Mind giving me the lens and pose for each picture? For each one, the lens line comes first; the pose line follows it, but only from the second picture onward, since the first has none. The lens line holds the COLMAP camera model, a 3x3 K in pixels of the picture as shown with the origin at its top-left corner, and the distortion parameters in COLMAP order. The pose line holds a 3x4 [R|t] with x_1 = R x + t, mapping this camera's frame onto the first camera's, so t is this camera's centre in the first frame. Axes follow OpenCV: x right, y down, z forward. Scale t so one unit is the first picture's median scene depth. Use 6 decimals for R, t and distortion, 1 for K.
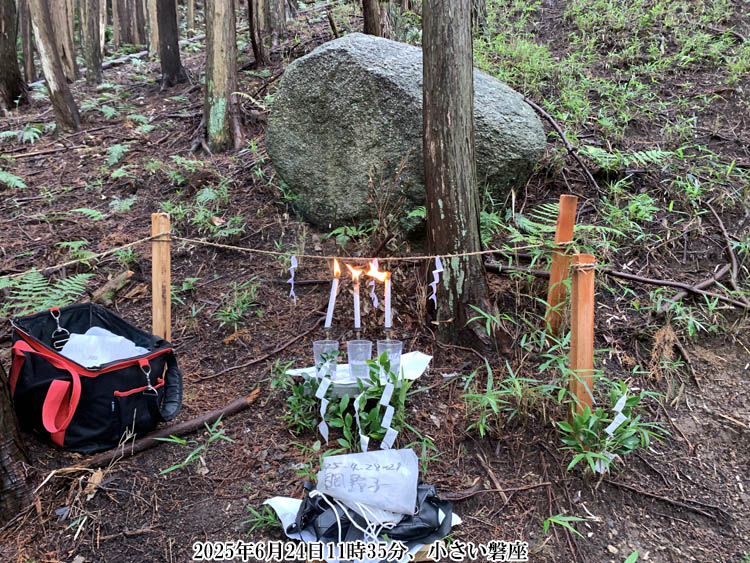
lens RADIAL K [[575.8, 0, 377.8], [0, 575.8, 287.0], [0, 0, 1]] dist [0.006794, -0.001355]
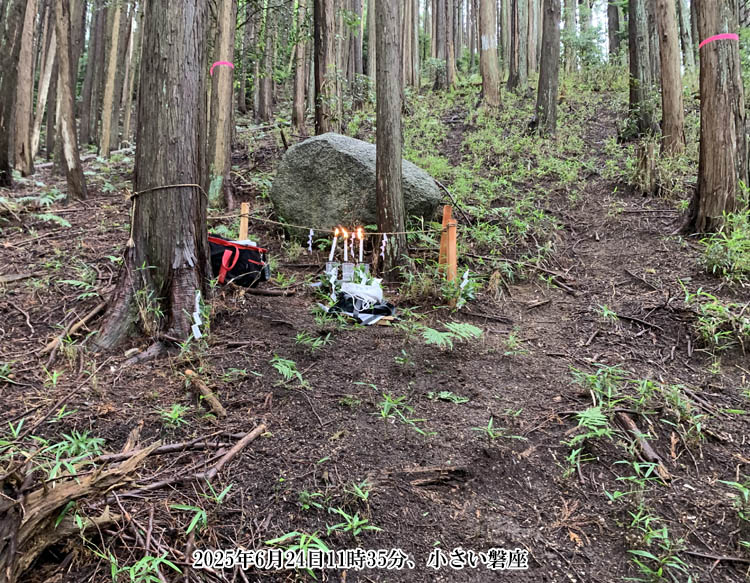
lens RADIAL K [[629.3, 0, 373.5], [0, 629.3, 290.2], [0, 0, 1]] dist [0.012218, -0.015085]
pose [[0.990164, 0.034177, 0.135676, -0.151486], [-0.003984, 0.976201, -0.216829, 0.417392], [-0.139858, 0.214156, 0.966735, -0.716982]]
